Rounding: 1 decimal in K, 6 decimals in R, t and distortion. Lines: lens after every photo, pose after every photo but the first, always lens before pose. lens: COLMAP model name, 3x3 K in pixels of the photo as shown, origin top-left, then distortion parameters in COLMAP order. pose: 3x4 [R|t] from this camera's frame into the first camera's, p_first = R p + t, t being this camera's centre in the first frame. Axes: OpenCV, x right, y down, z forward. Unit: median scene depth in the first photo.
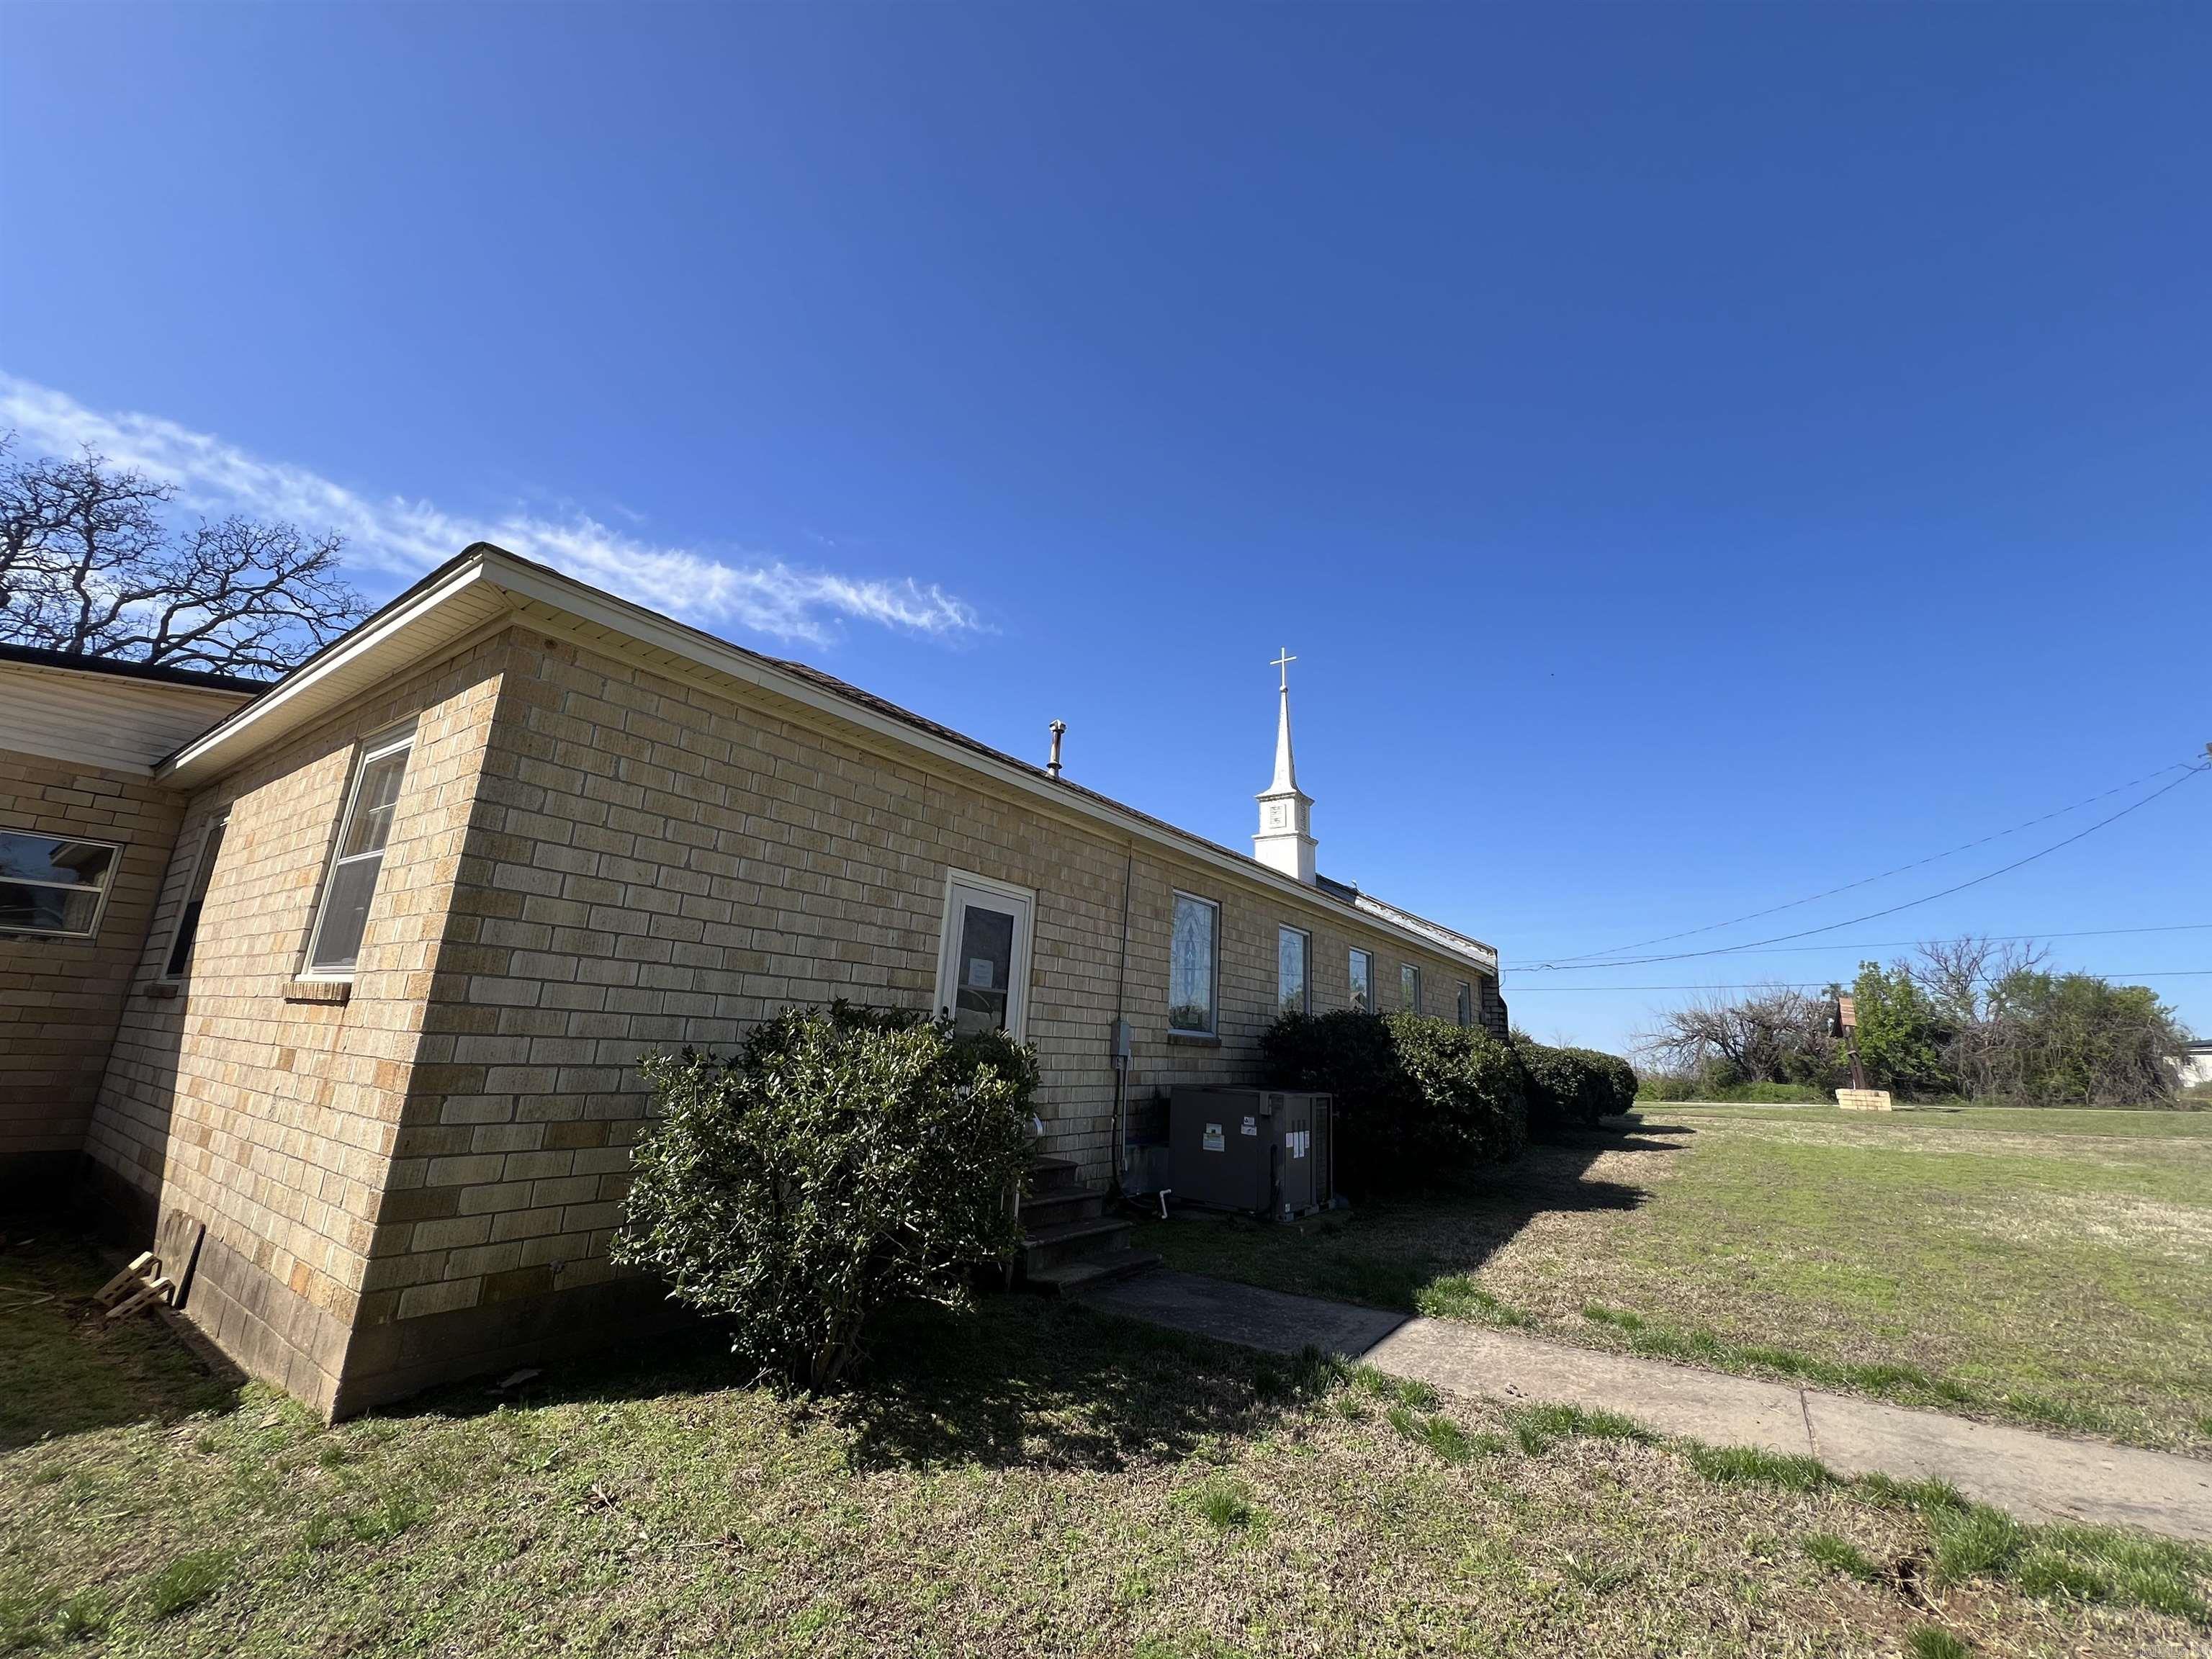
lens RADIAL K [[892.2, 0, 1098.1], [0, 892.2, 836.0], [0, 0, 1]] dist [-0.000817, -0.000041]
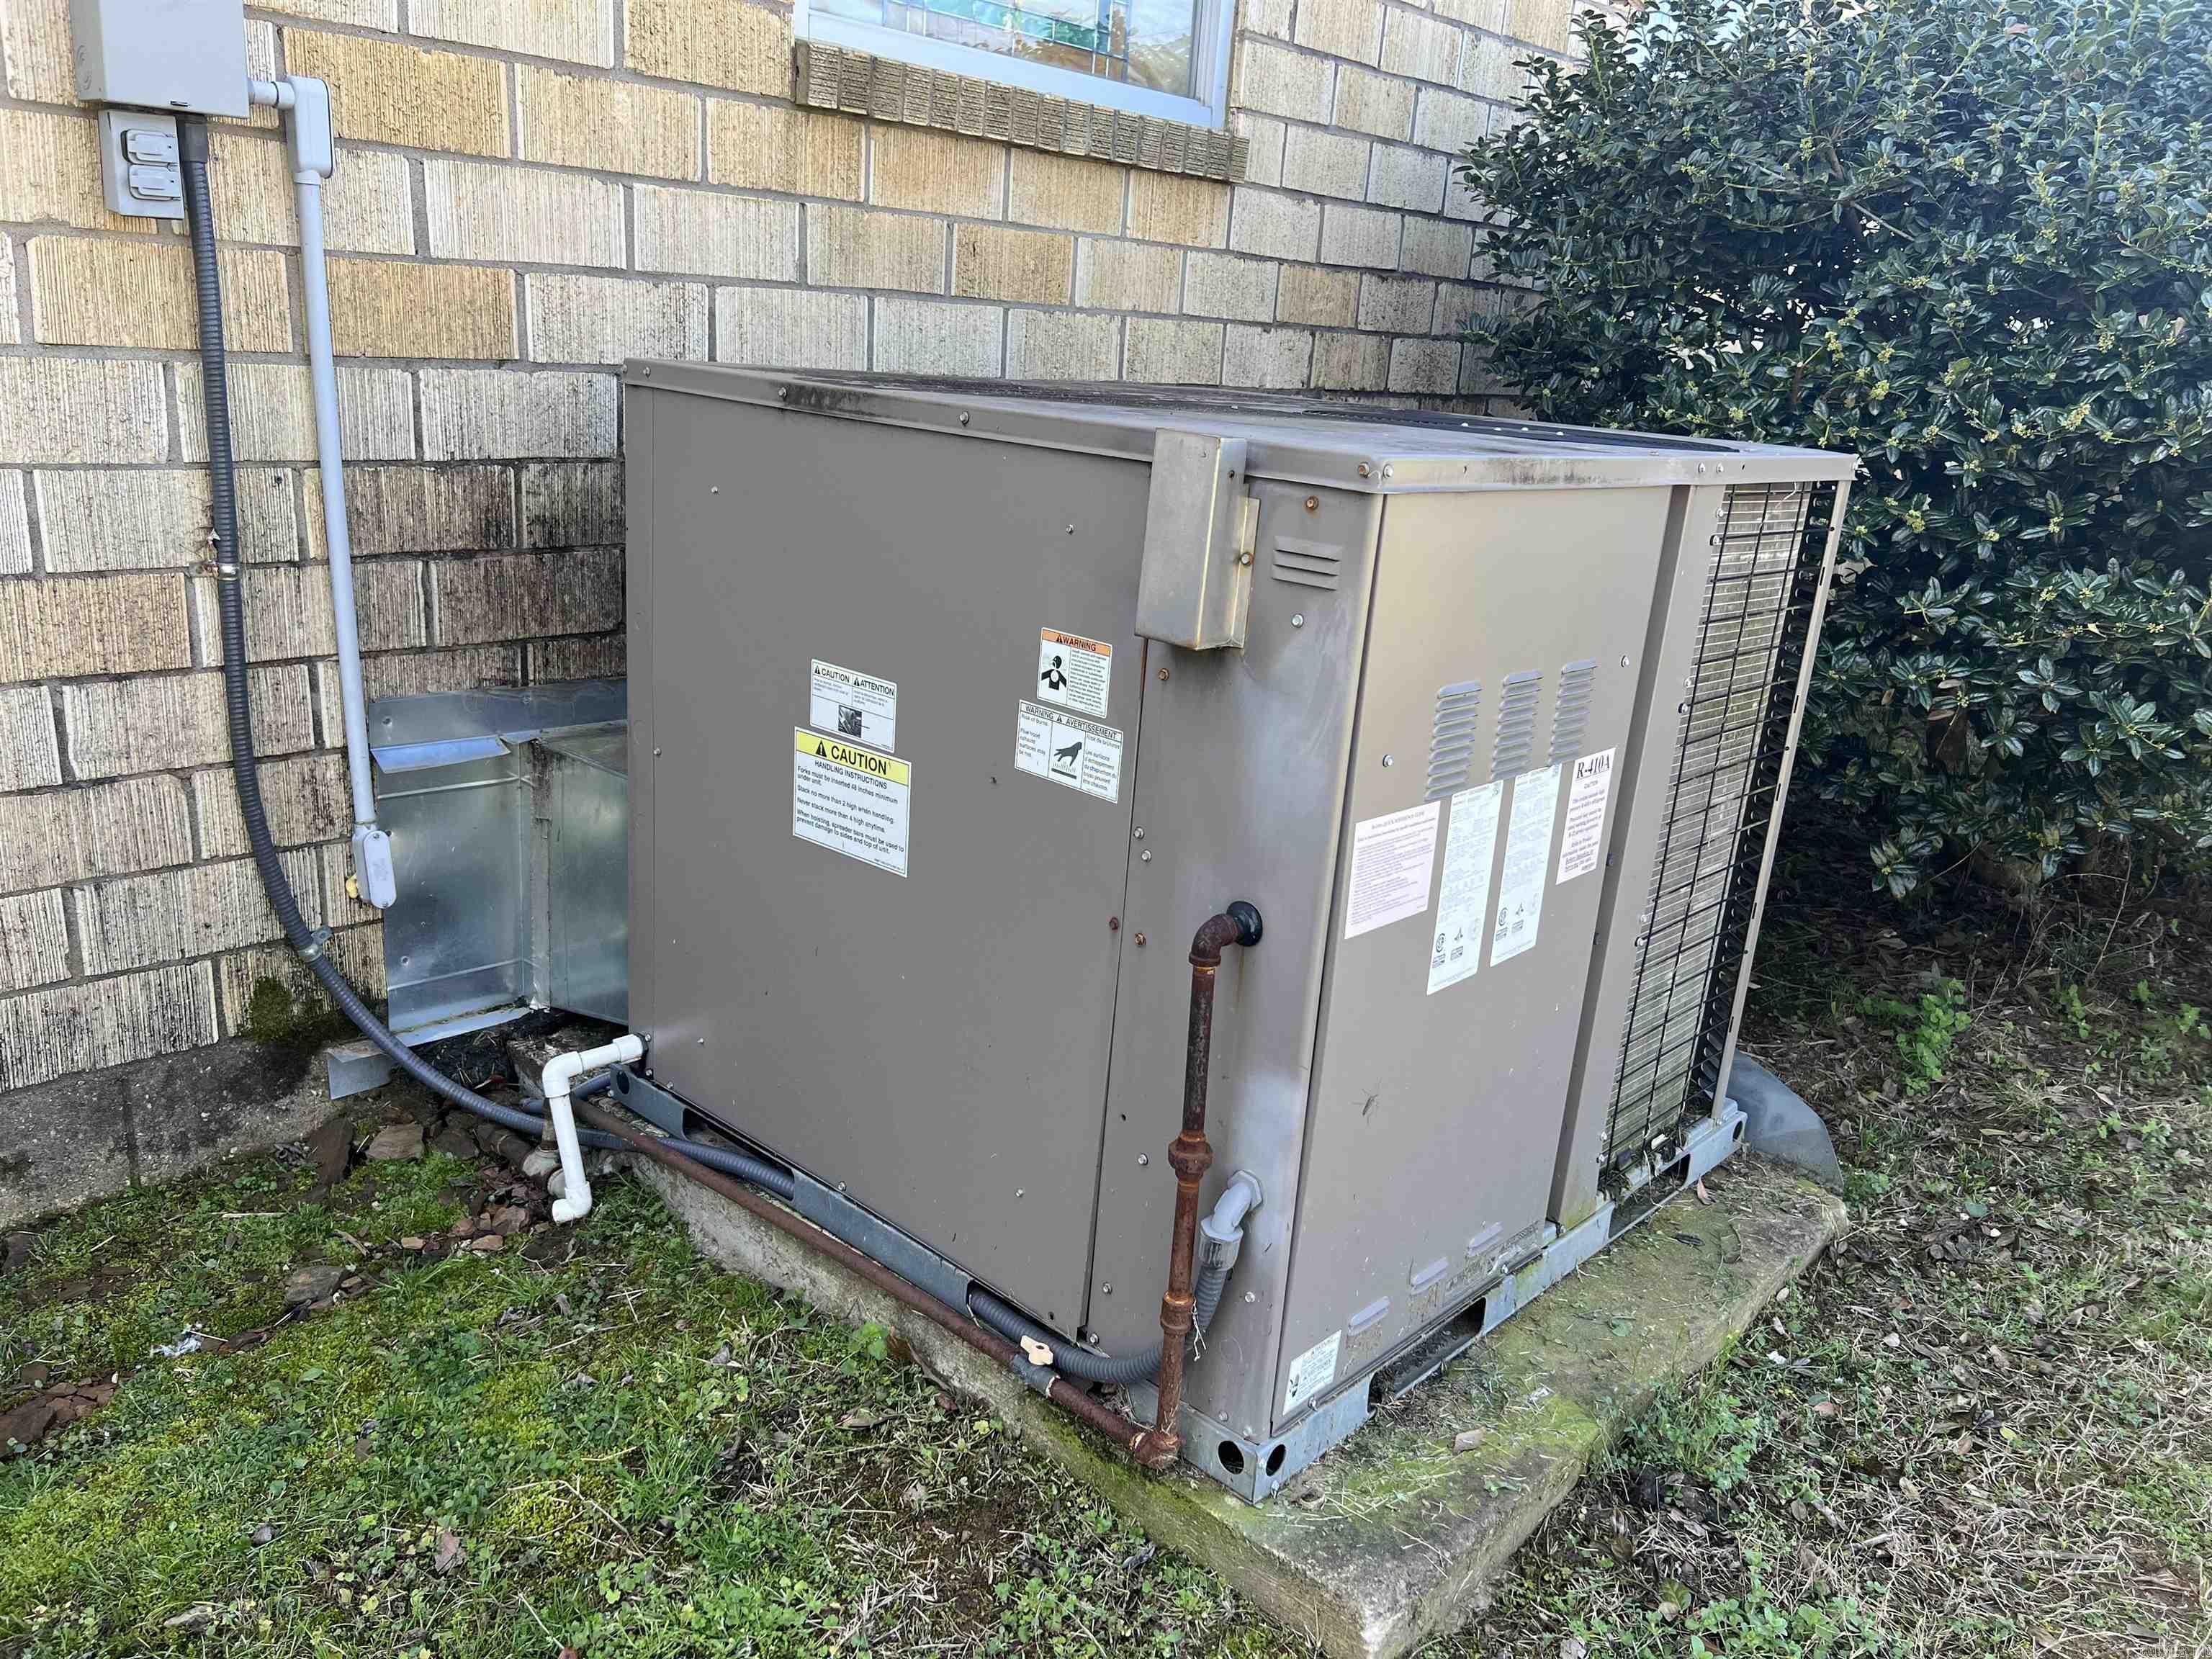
lens RADIAL K [[1657.5, 0, 1108.8], [0, 1657.5, 840.7], [0, 0, 1]] dist [-0.000423, -0.000336]
pose [[0.990730, 0.058963, -0.122382, 0.196823], [0.010026, 0.866695, 0.498737, 0.226506], [0.135475, -0.495341, 0.858070, 0.789383]]
